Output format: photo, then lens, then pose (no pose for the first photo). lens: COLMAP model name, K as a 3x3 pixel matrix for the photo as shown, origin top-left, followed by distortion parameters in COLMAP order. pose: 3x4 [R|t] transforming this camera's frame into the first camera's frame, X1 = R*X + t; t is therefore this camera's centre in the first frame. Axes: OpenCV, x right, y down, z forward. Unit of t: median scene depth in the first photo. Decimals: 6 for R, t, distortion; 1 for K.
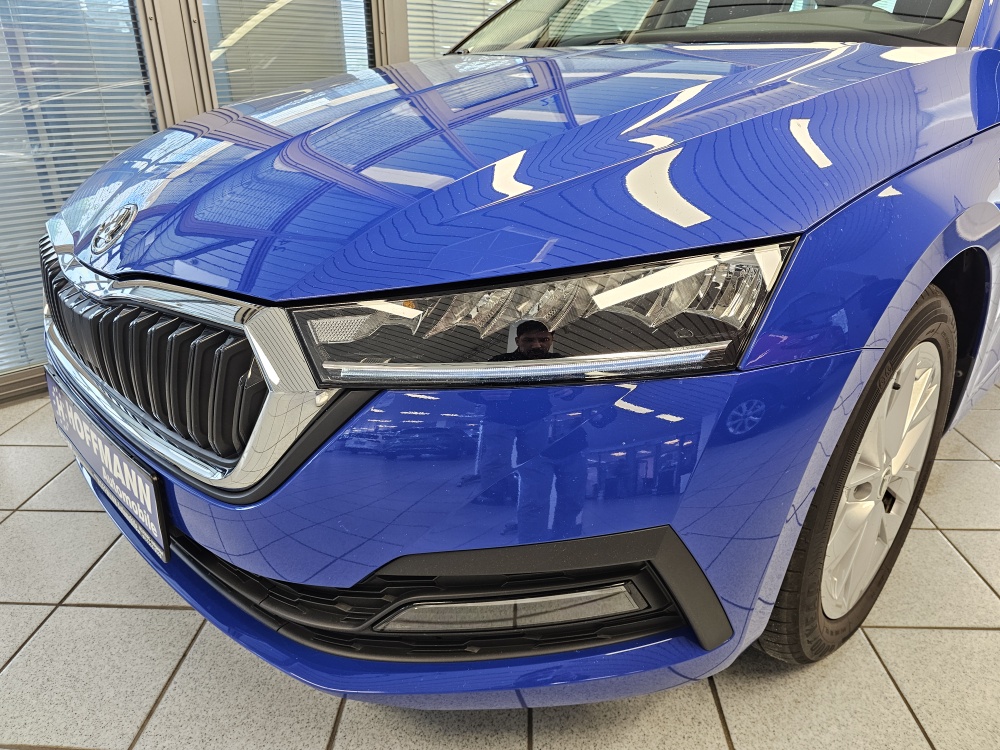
lens RADIAL K [[682.6, 0, 499.4], [0, 682.6, 380.8], [0, 0, 1]] dist [0.049799, -0.059733]
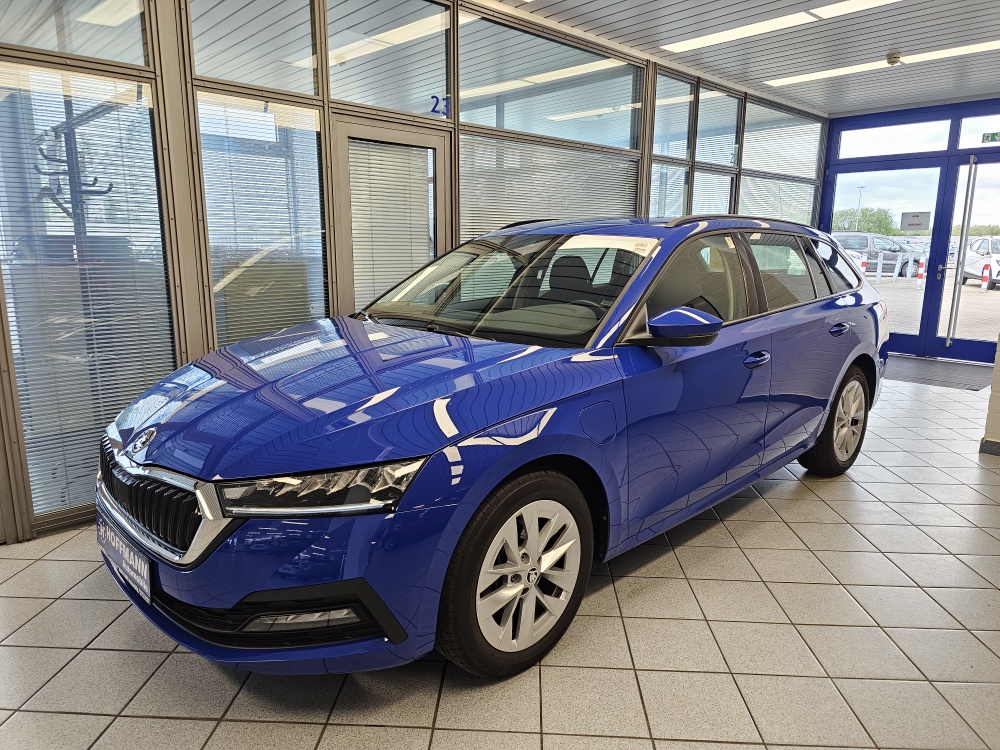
lens RADIAL K [[682.6, 0, 492.4], [0, 682.6, 377.8], [0, 0, 1]] dist [0.049799, -0.059733]
pose [[0.999795, 0.010378, -0.017385, 0.567898], [-0.013817, 0.977344, -0.211206, 0.020676], [0.014800, 0.211403, 0.977287, -1.142657]]
